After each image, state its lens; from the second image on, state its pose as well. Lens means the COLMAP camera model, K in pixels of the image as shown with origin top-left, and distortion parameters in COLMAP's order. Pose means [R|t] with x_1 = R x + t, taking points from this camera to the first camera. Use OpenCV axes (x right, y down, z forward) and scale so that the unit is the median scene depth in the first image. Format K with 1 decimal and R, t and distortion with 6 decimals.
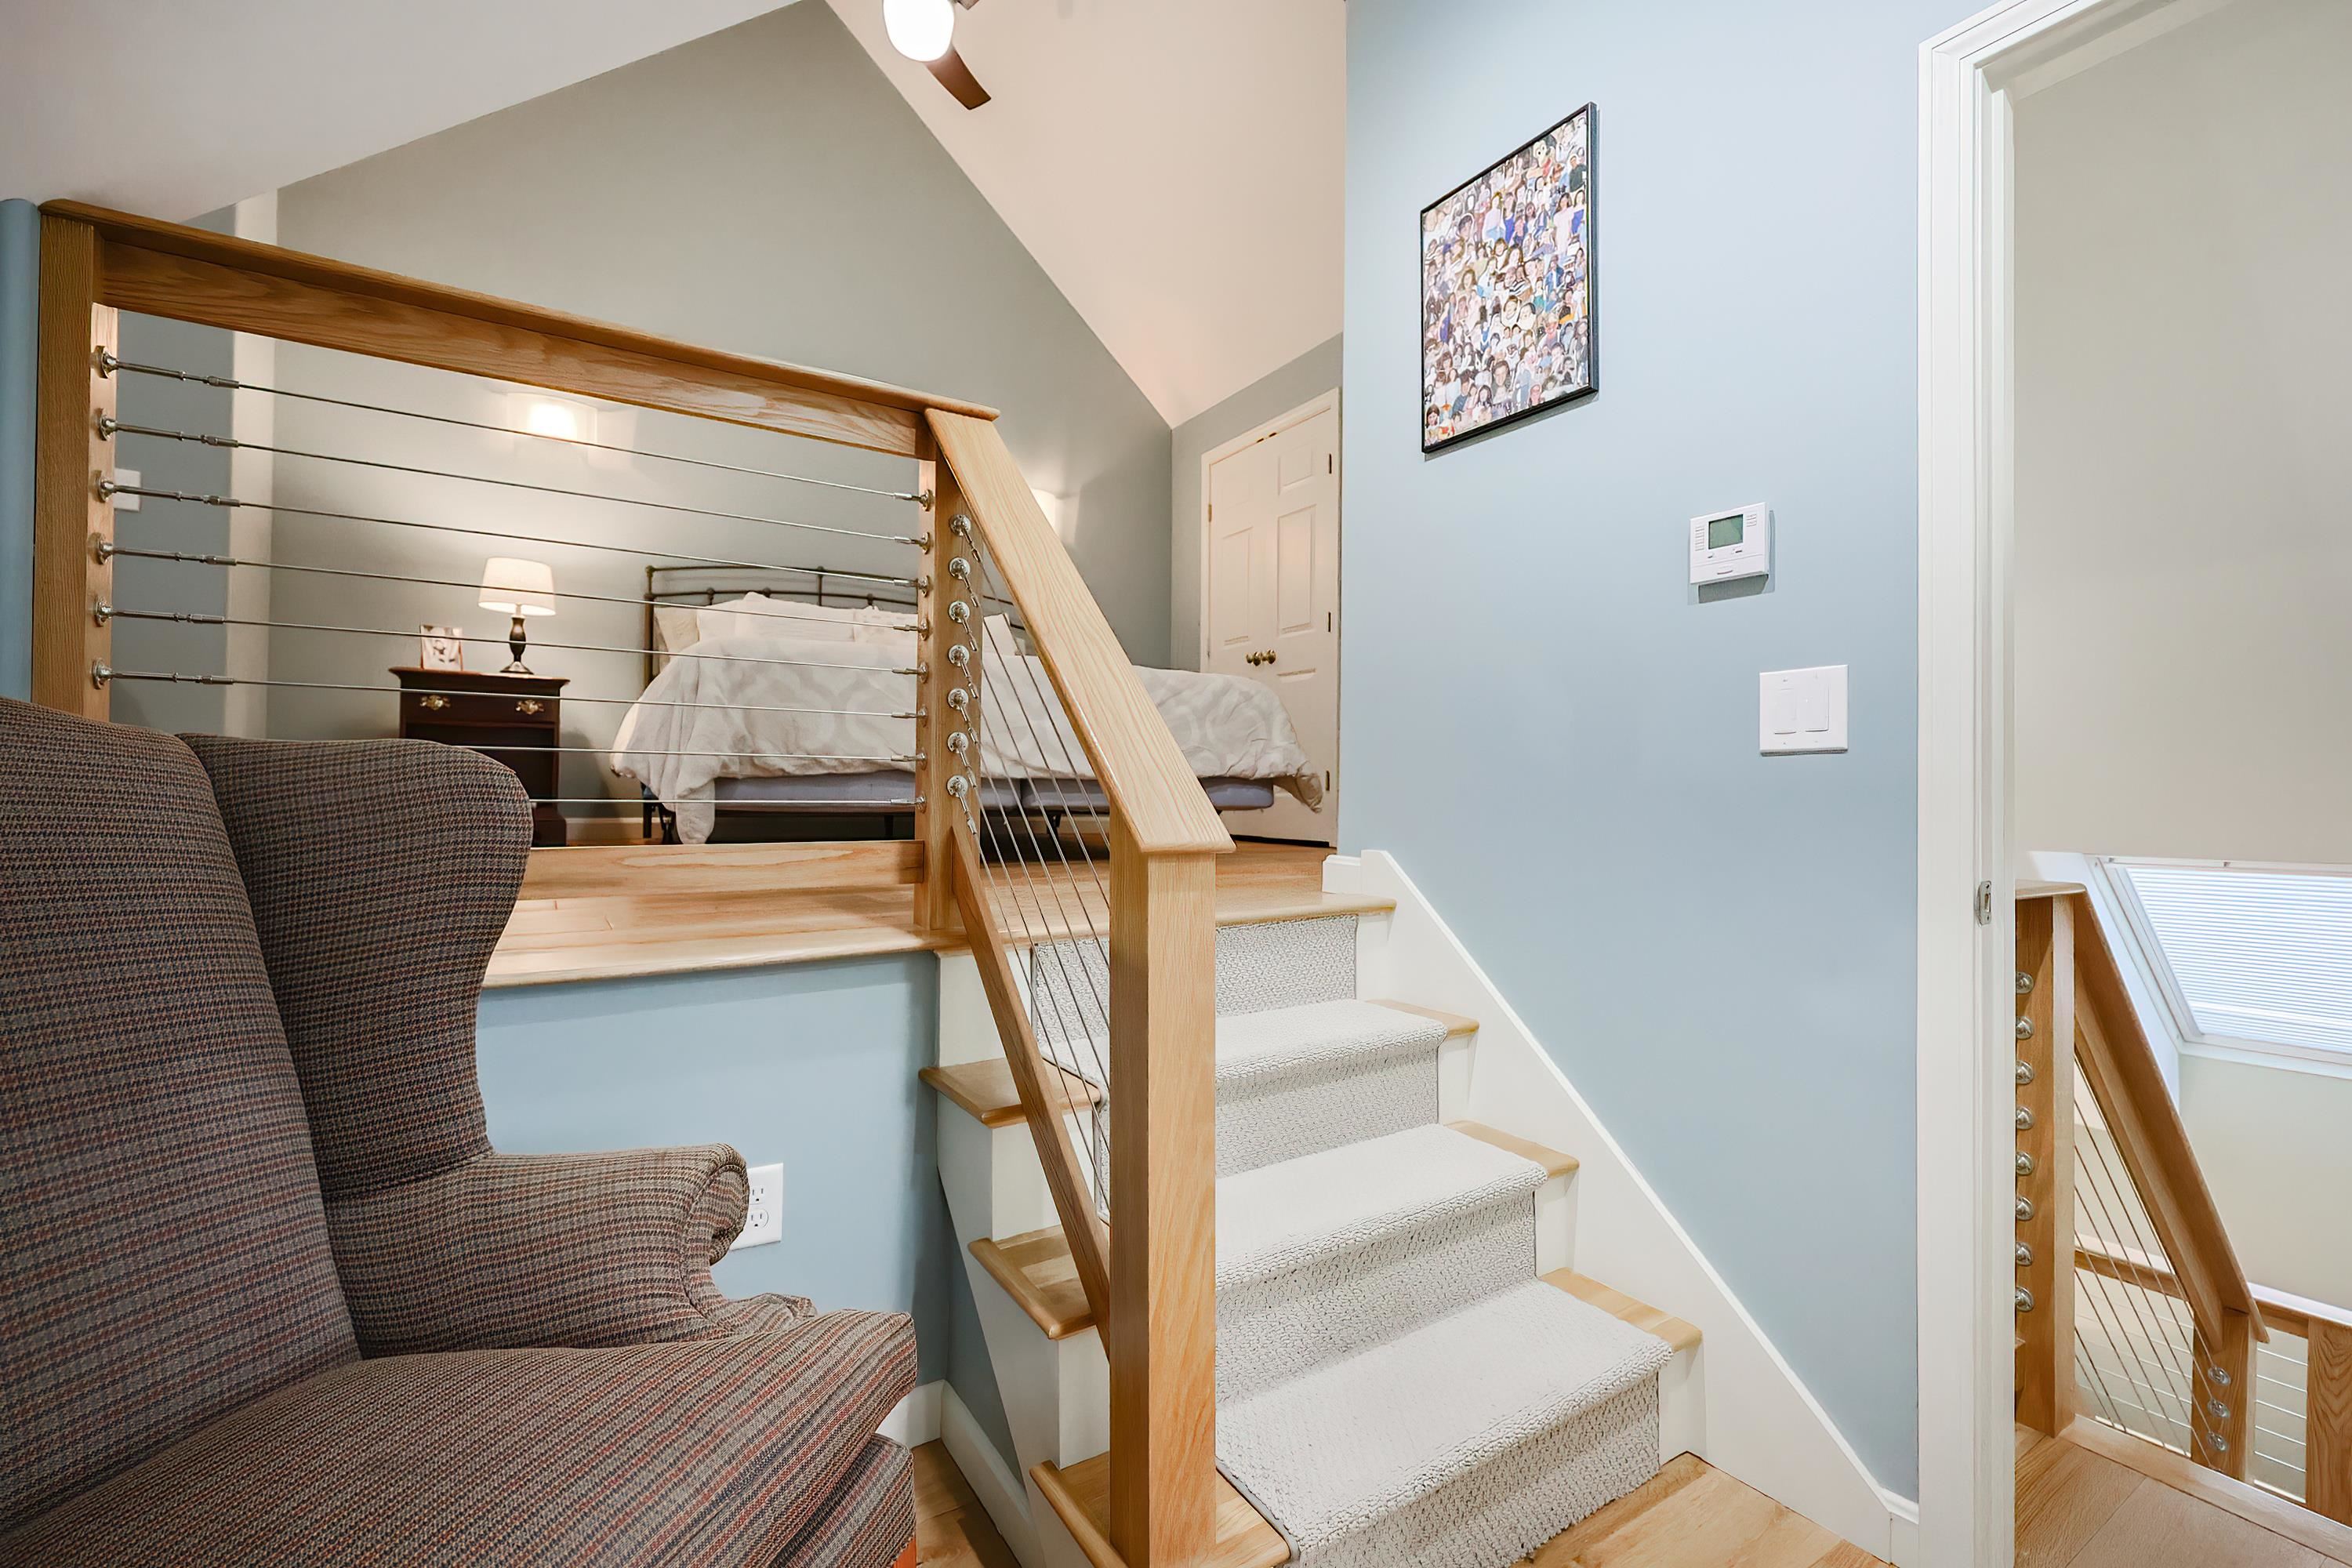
lens RADIAL K [[1006.0, 0, 1181.1], [0, 1006.0, 787.4], [0, 0, 1]] dist [-0.004273, 0.000887]
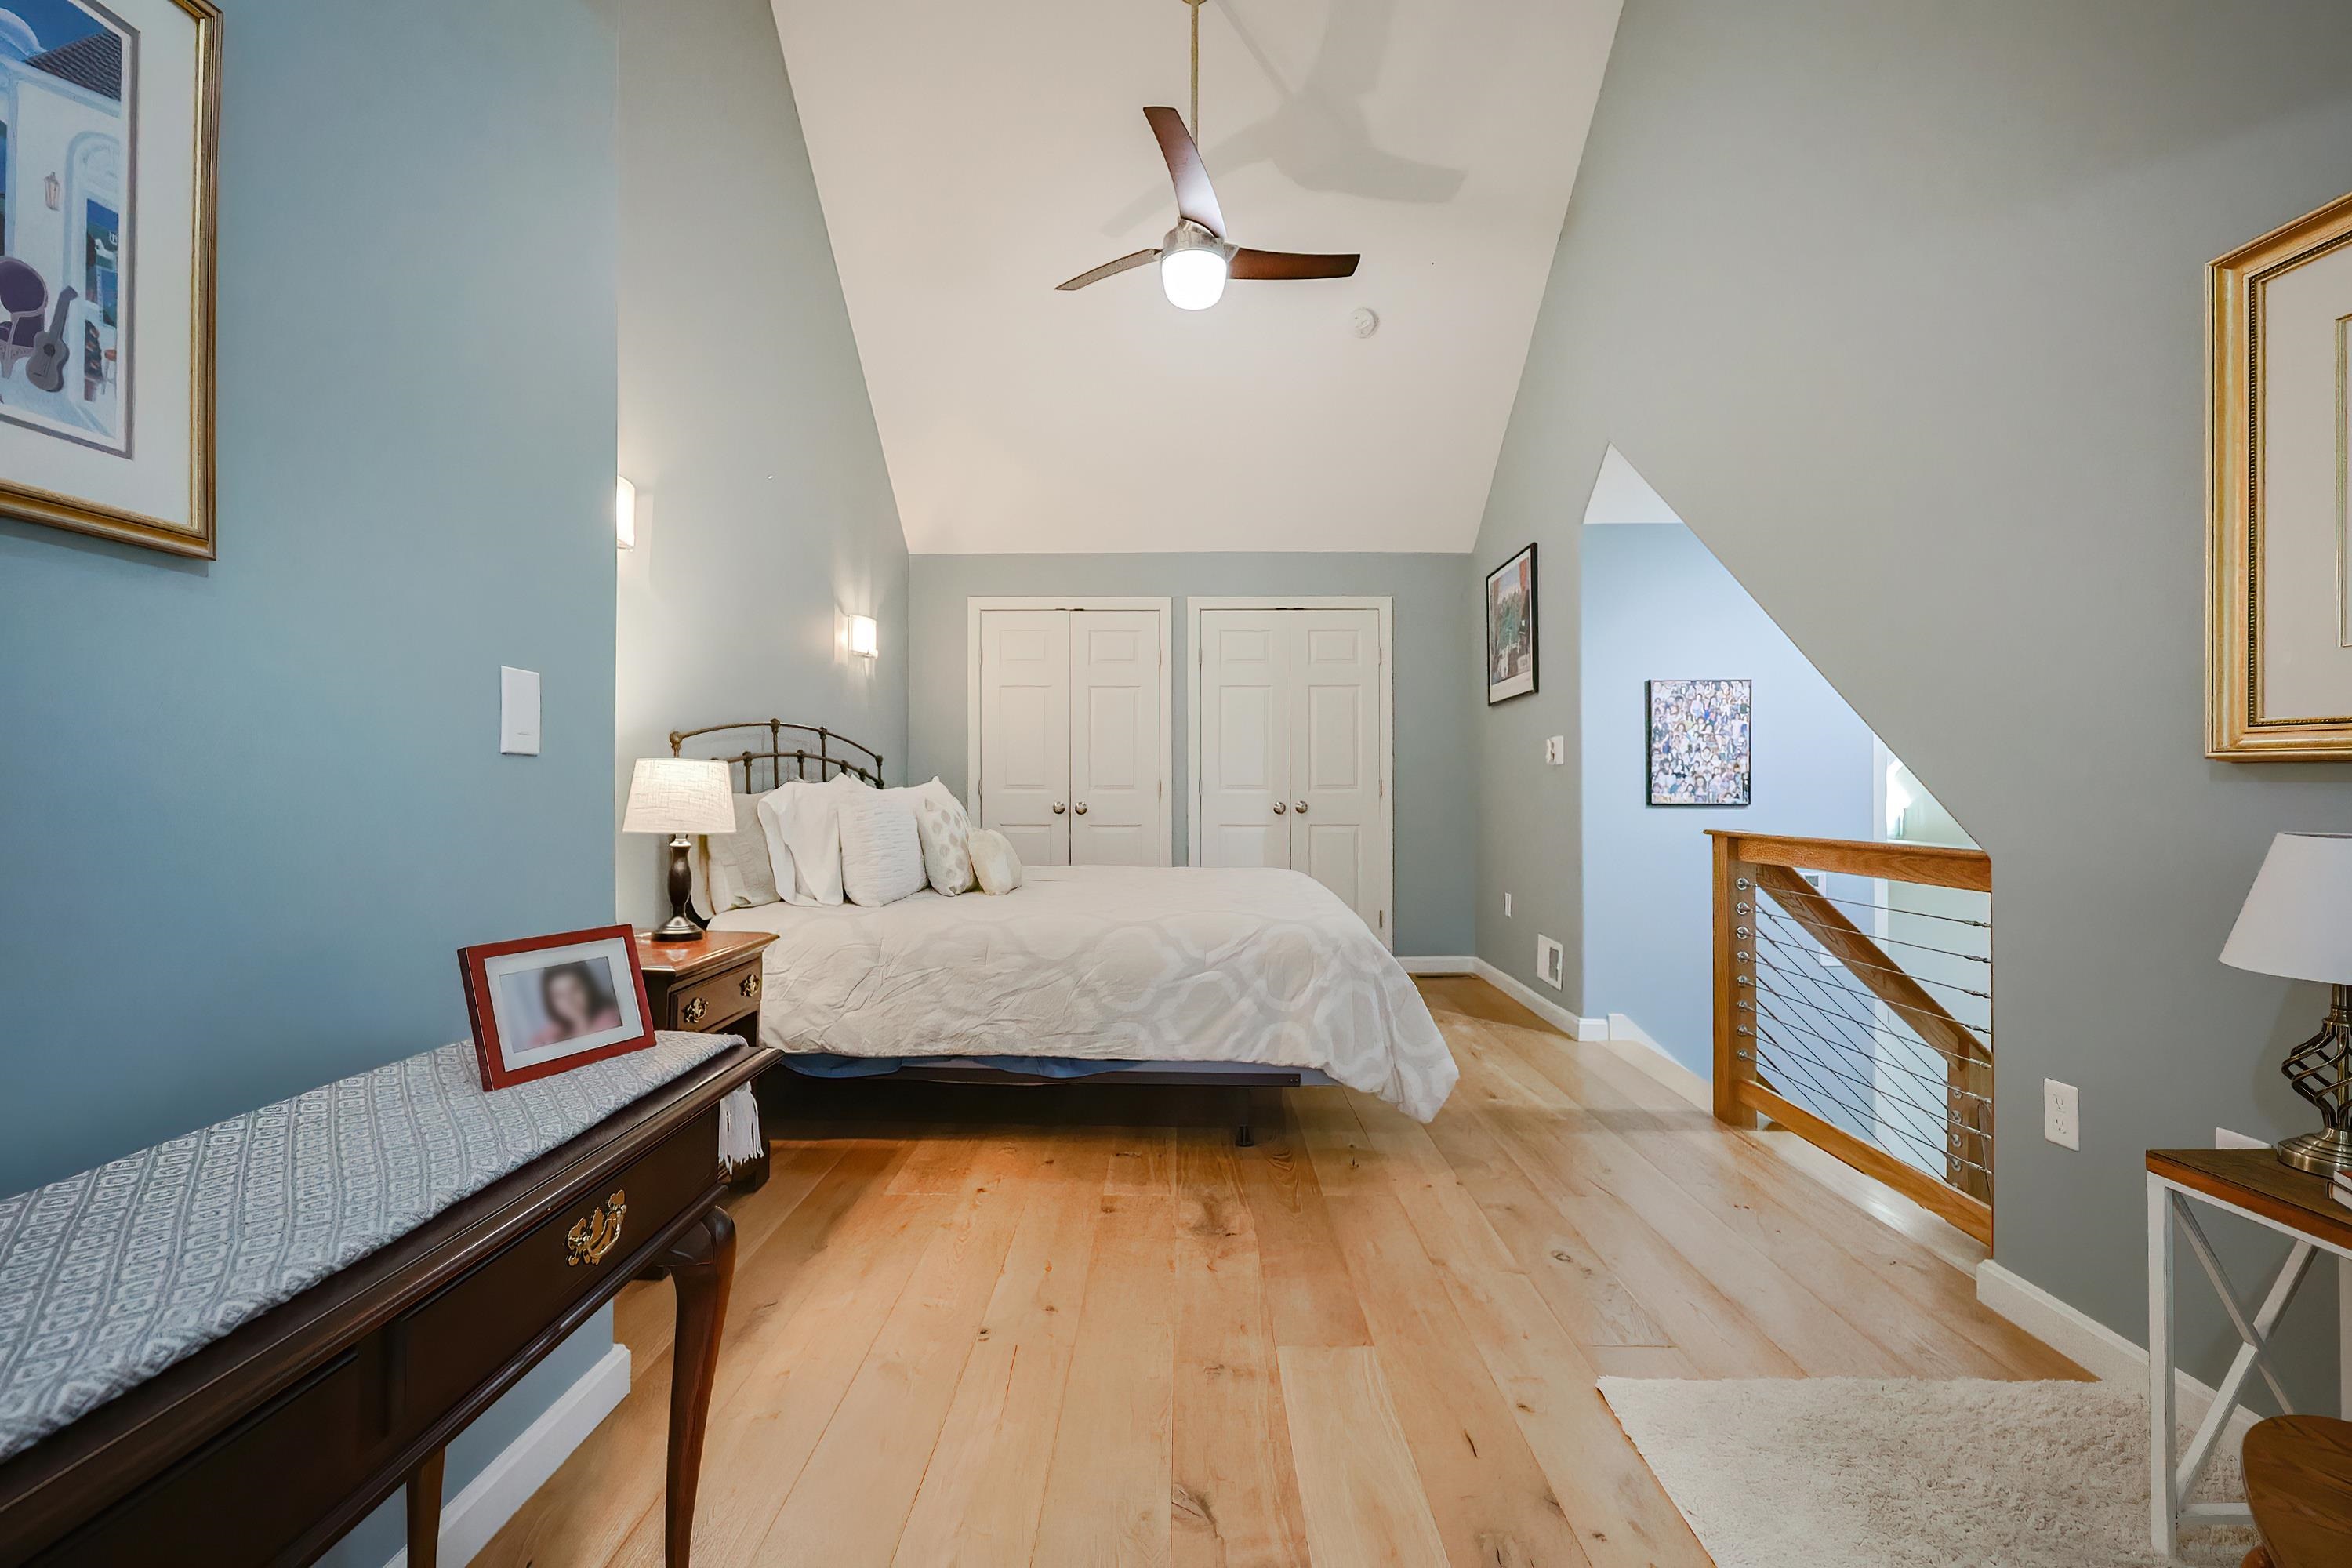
lens RADIAL K [[1006.0, 0, 1180.8], [0, 1006.0, 780.2], [0, 0, 1]] dist [-0.004273, 0.000887]
pose [[0.551195, -0.002596, 0.834372, -2.161738], [0.000604, 0.999996, 0.002713, -0.453382], [-0.834376, -0.000992, 0.551195, 0.810324]]
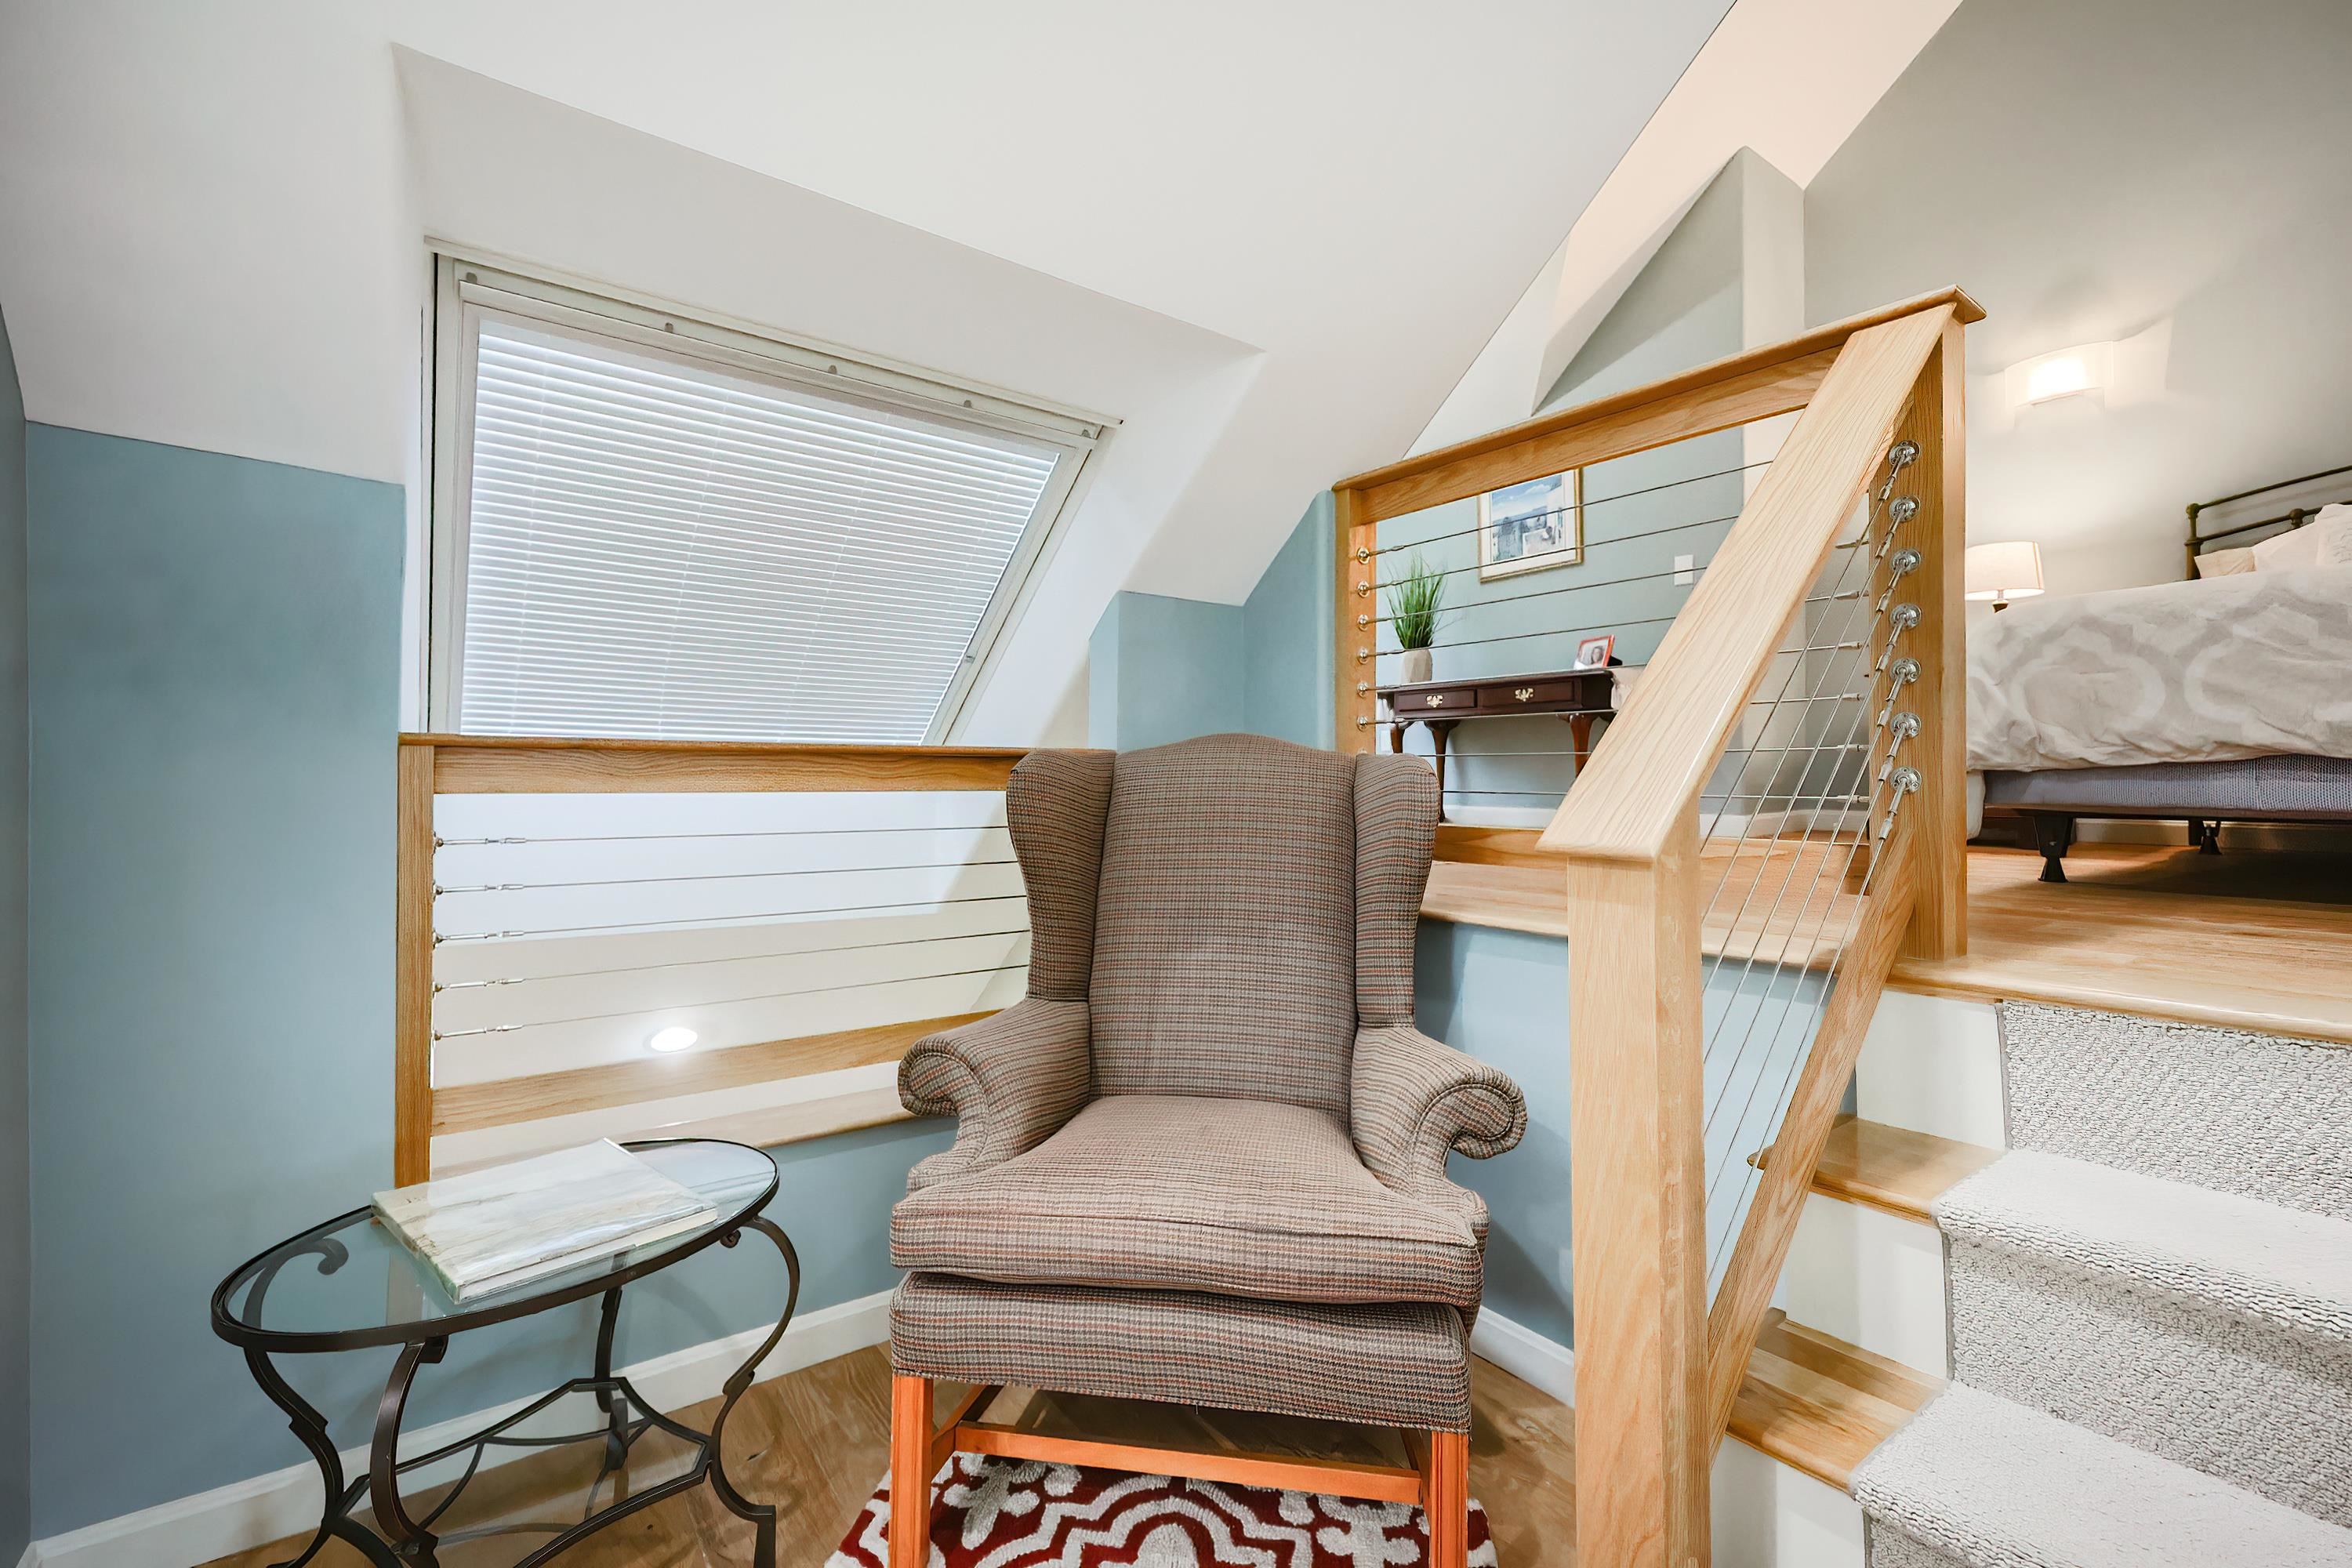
lens RADIAL K [[1006.0, 0, 1174.7], [0, 1006.0, 770.3], [0, 0, 1]] dist [-0.004273, 0.000887]
pose [[0.074911, -0.015600, -0.997068, 0.452410], [0.002088, 0.999878, -0.015487, 0.001898], [0.997188, -0.000922, 0.074934, 0.307059]]
